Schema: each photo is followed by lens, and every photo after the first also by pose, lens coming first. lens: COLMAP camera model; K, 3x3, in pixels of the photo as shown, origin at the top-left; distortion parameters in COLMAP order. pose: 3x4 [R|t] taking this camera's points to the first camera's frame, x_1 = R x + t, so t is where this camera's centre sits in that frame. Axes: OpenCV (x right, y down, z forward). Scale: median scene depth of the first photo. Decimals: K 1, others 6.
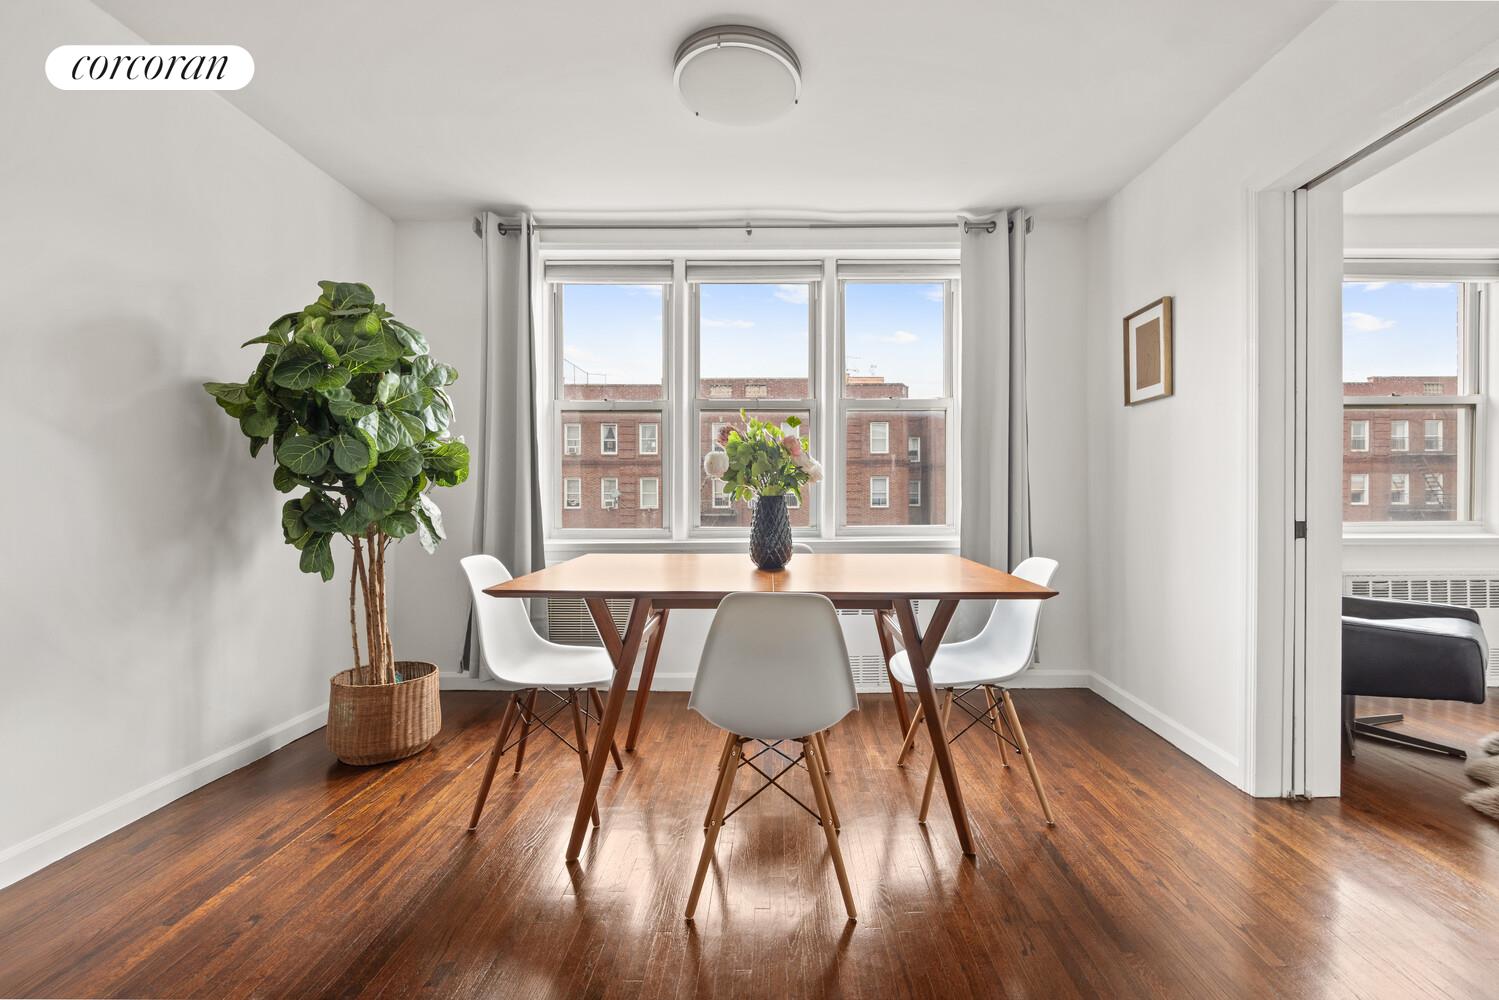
lens RADIAL K [[614.9, 0, 765.5], [0, 614.9, 502.5], [0, 0, 1]] dist [-0.003010, 0.000328]
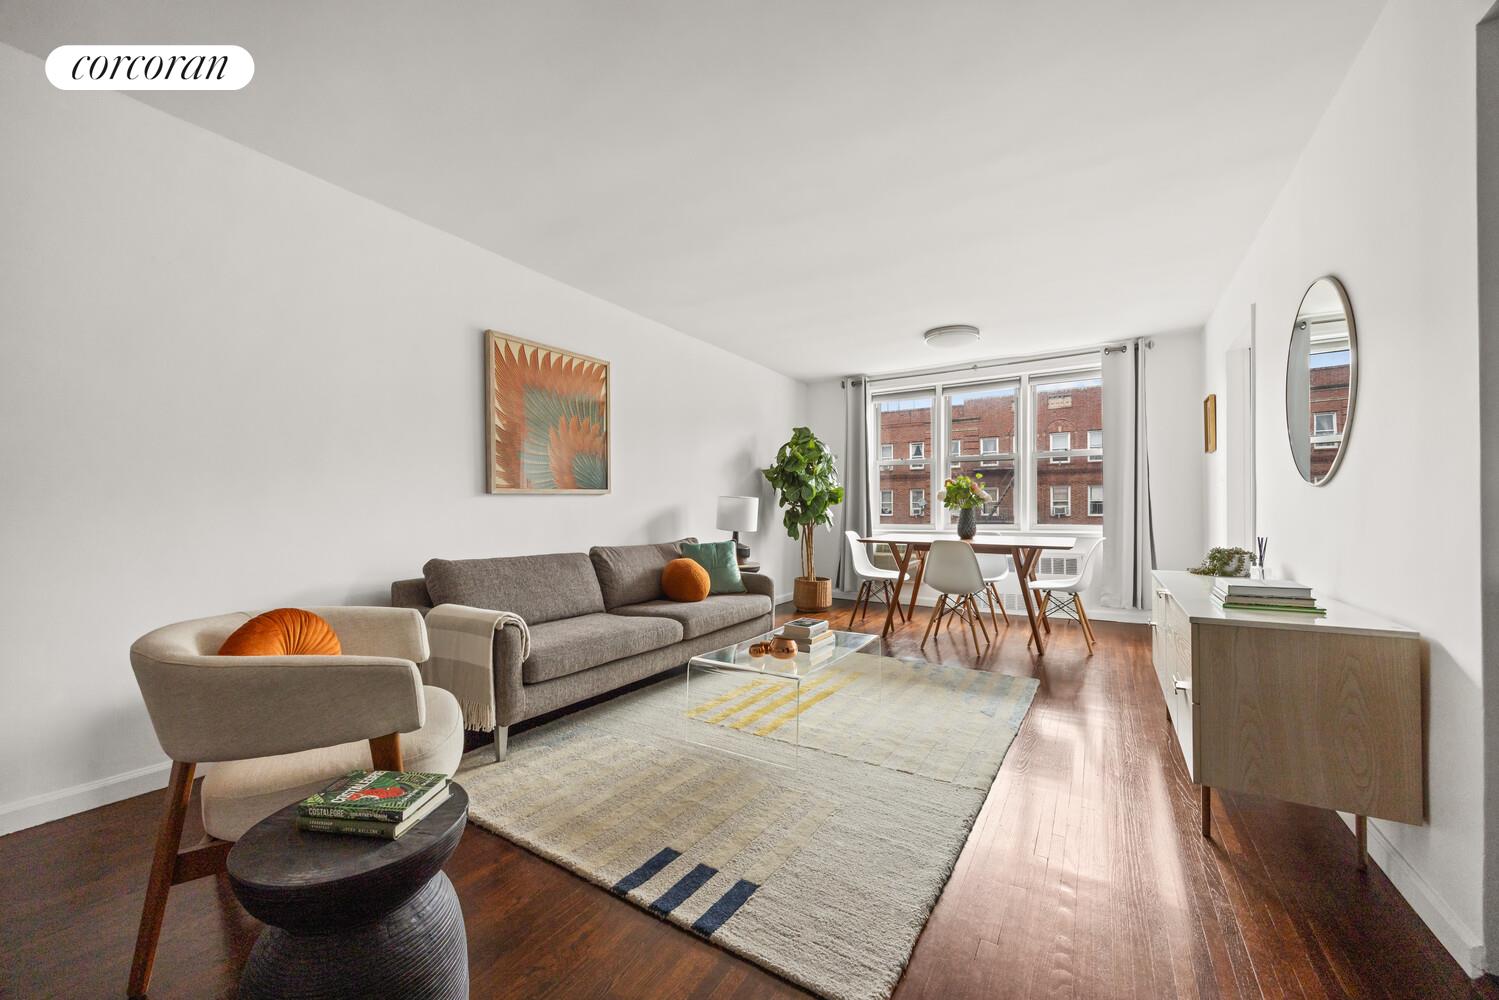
lens RADIAL K [[588.8, 0, 761.6], [0, 588.8, 523.6], [0, 0, 1]] dist [-0.001628, -0.000064]
pose [[0.871055, 0.008749, -0.491107, 0.417980], [0.002135, 0.999764, 0.021597, -0.001639], [0.491181, -0.019861, 0.870831, -1.306744]]
